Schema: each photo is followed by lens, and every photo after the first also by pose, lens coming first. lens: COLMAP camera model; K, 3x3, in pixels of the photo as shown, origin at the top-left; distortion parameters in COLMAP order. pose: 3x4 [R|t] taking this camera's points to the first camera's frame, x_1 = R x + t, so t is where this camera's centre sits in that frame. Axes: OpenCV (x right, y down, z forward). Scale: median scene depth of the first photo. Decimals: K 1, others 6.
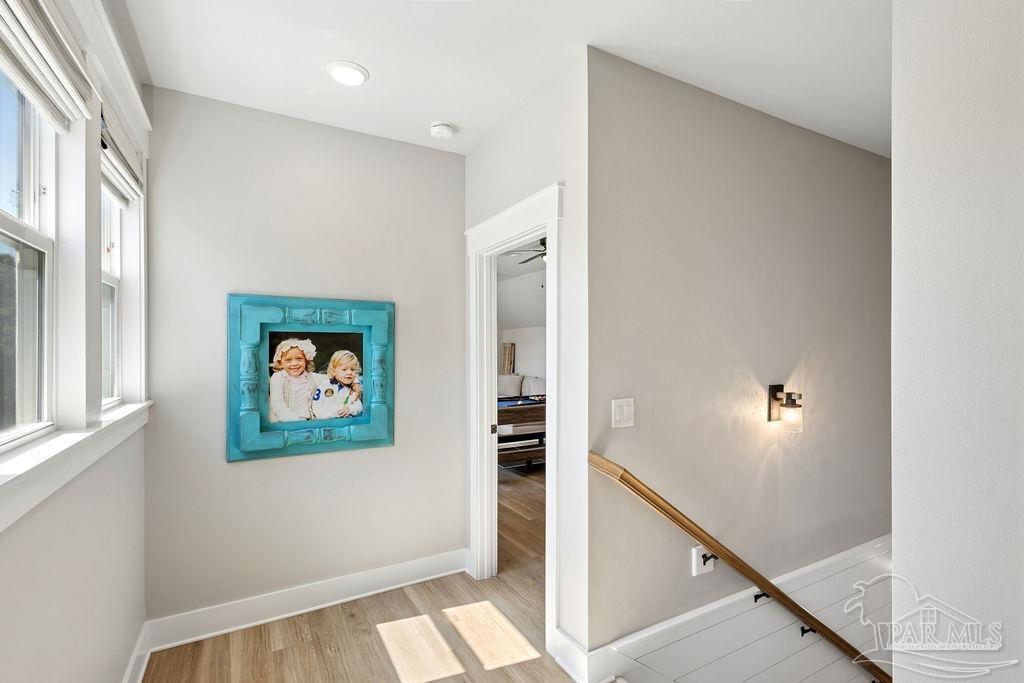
lens RADIAL K [[482.1, 0, 512.0], [0, 482.1, 341.5], [0, 0, 1]] dist [0.002050, -0.000188]
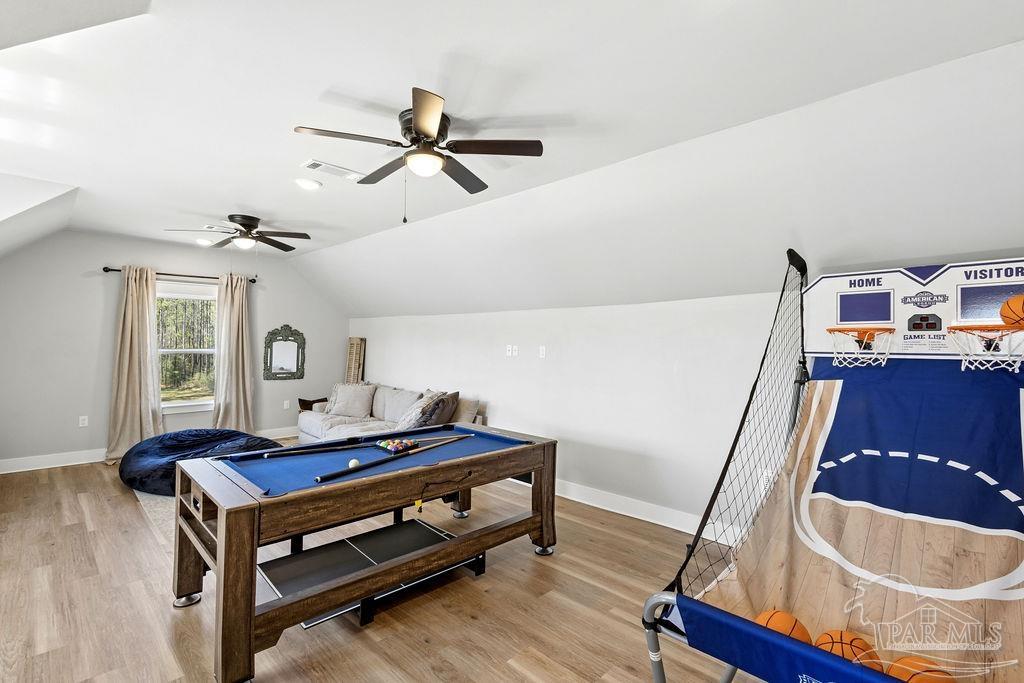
lens RADIAL K [[482.1, 0, 512.0], [0, 482.1, 341.5], [0, 0, 1]] dist [0.002050, -0.000188]
pose [[0.961595, 0.018117, 0.273875, 0.021065], [-0.021065, 0.999747, 0.007826, -0.001820], [-0.273664, -0.013295, 0.961734, 0.294583]]
